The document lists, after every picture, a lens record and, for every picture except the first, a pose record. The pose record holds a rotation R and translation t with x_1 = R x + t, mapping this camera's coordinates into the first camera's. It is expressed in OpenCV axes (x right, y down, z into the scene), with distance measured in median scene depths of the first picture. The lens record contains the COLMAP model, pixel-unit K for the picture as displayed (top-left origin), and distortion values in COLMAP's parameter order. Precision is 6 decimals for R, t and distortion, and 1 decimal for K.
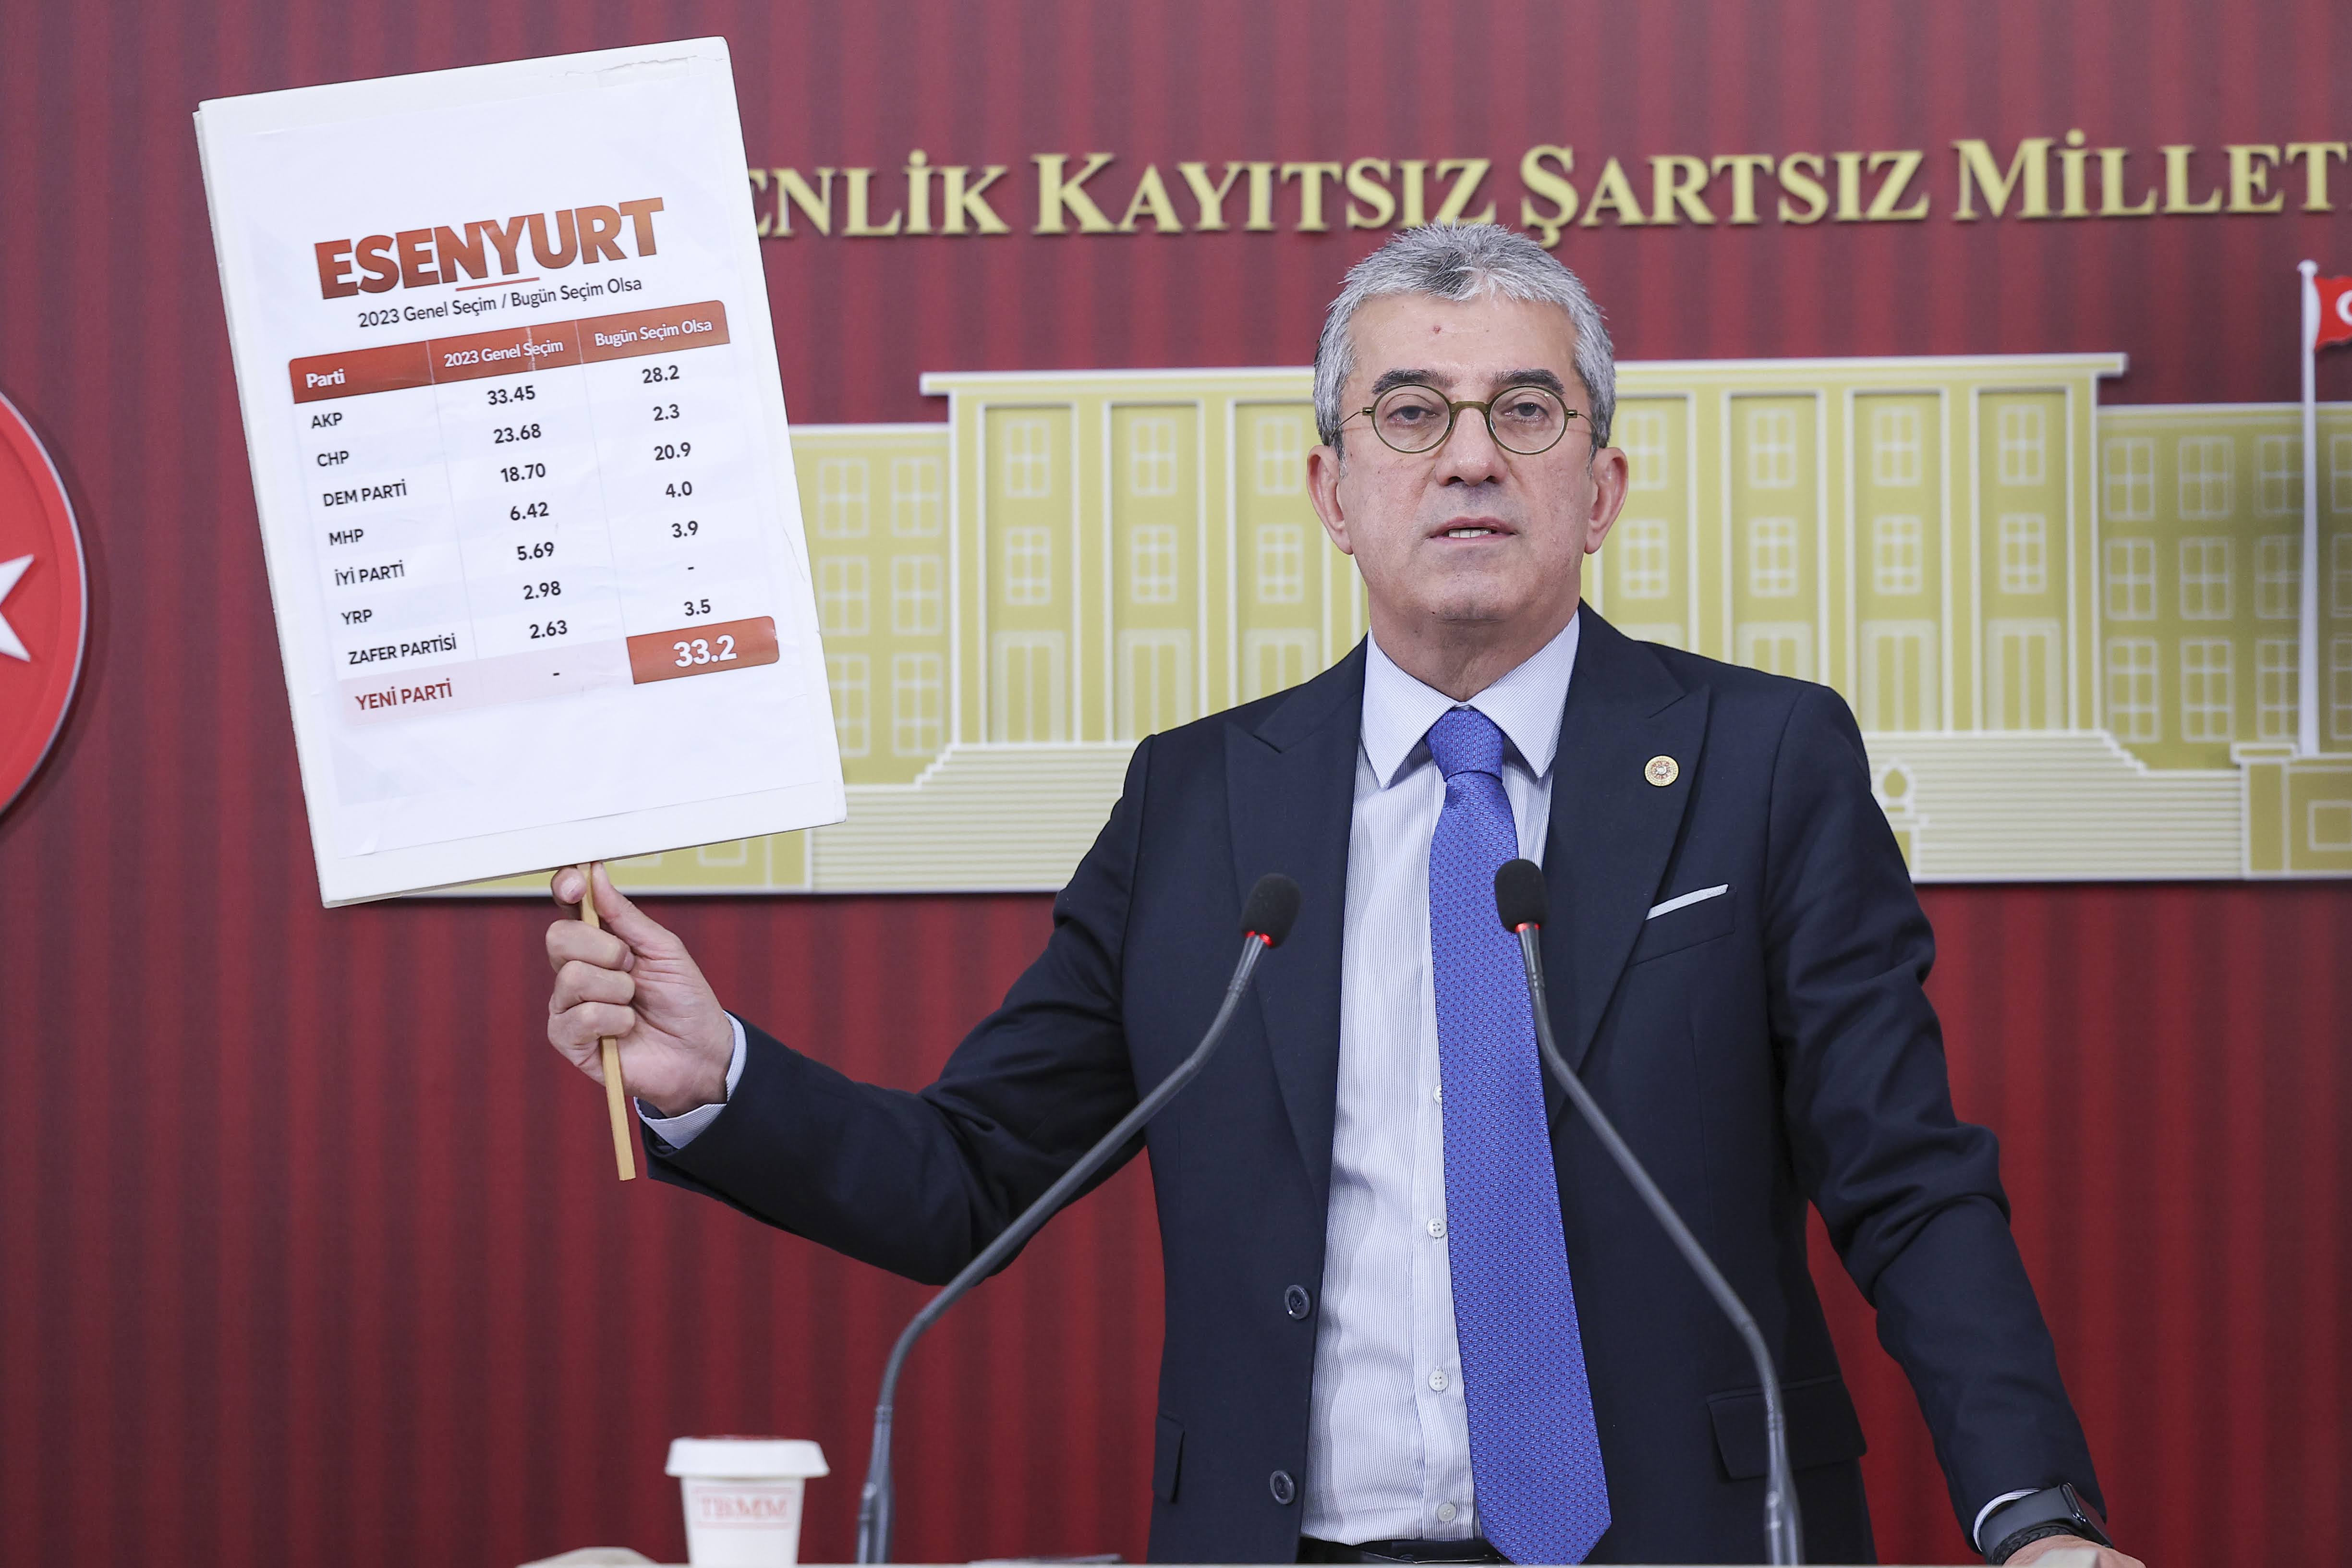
lens RADIAL K [[10063.9, 0, 1253.8], [0, 10063.9, 1128.2], [0, 0, 1]] dist [0.154454, 0.000000]
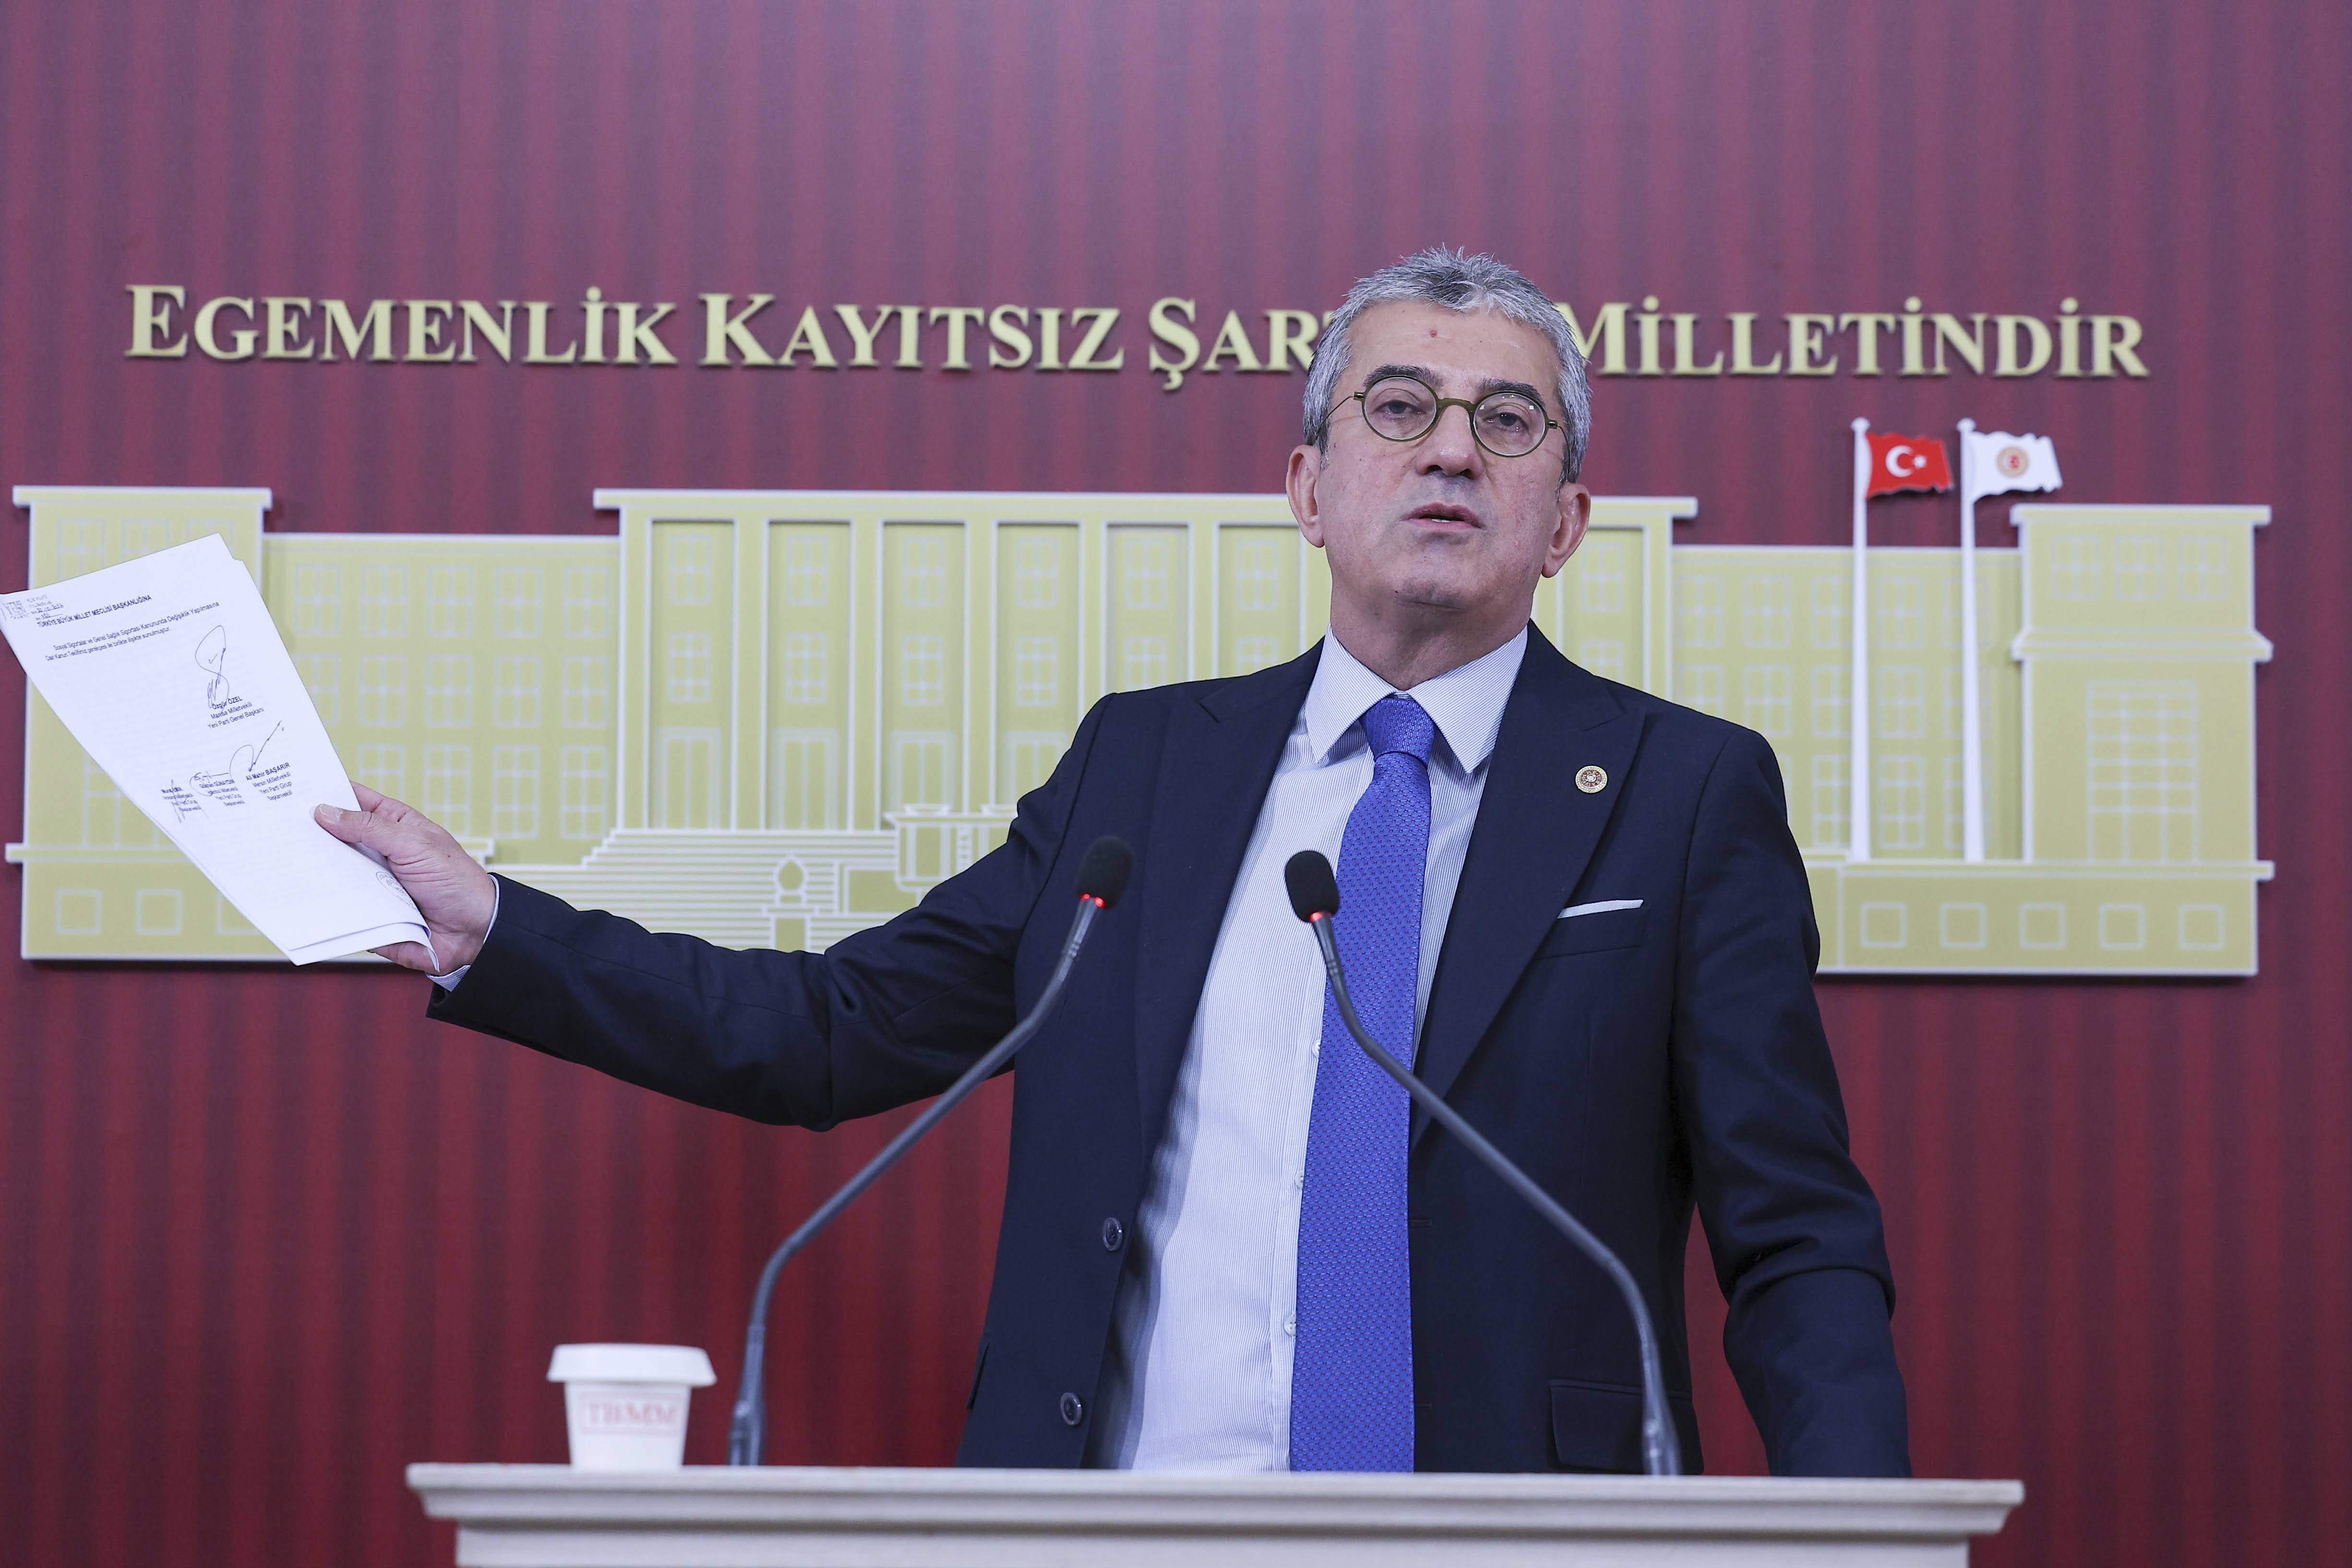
lens RADIAL K [[7306.2, 0, 1122.1], [0, 7306.2, 939.0], [0, 0, 1]] dist [0.065462, 0.000000]
pose [[0.992987, 0.022843, 0.115996, -0.066968], [-0.012985, 0.996293, -0.085038, 0.039776], [-0.117508, 0.082935, 0.989603, 0.218245]]
